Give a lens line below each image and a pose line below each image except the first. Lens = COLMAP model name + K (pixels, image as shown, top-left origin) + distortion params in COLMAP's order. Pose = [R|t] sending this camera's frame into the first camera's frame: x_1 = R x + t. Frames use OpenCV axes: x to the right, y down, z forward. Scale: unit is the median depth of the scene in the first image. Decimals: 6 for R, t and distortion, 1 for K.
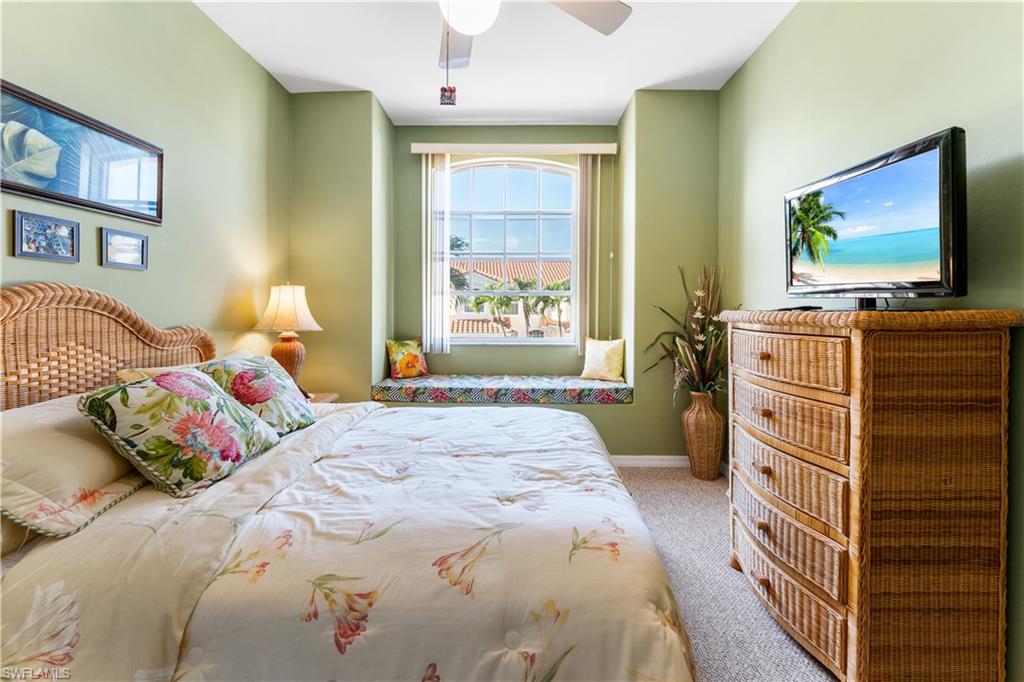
lens RADIAL K [[422.7, 0, 509.9], [0, 422.7, 316.7], [0, 0, 1]] dist [0.001378, -0.000203]
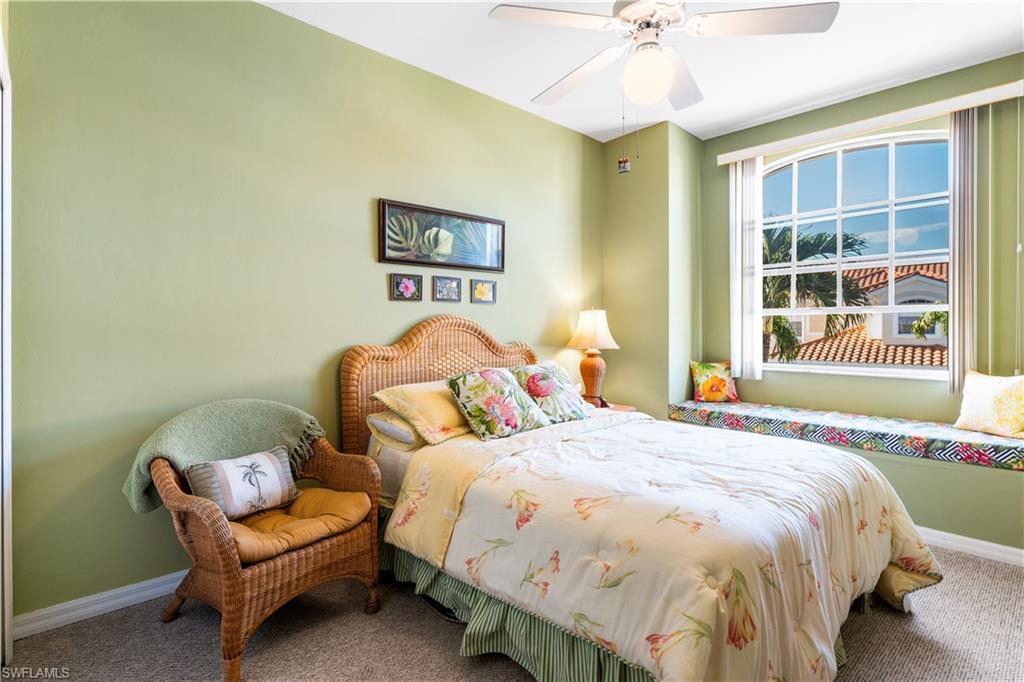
lens RADIAL K [[481.4, 0, 510.3], [0, 481.4, 326.7], [0, 0, 1]] dist [0.000460, -0.000019]
pose [[0.706958, -0.005315, -0.707235, 0.502018], [-0.012019, 0.999737, -0.019527, 0.004724], [0.707153, 0.022305, 0.706708, -0.219407]]
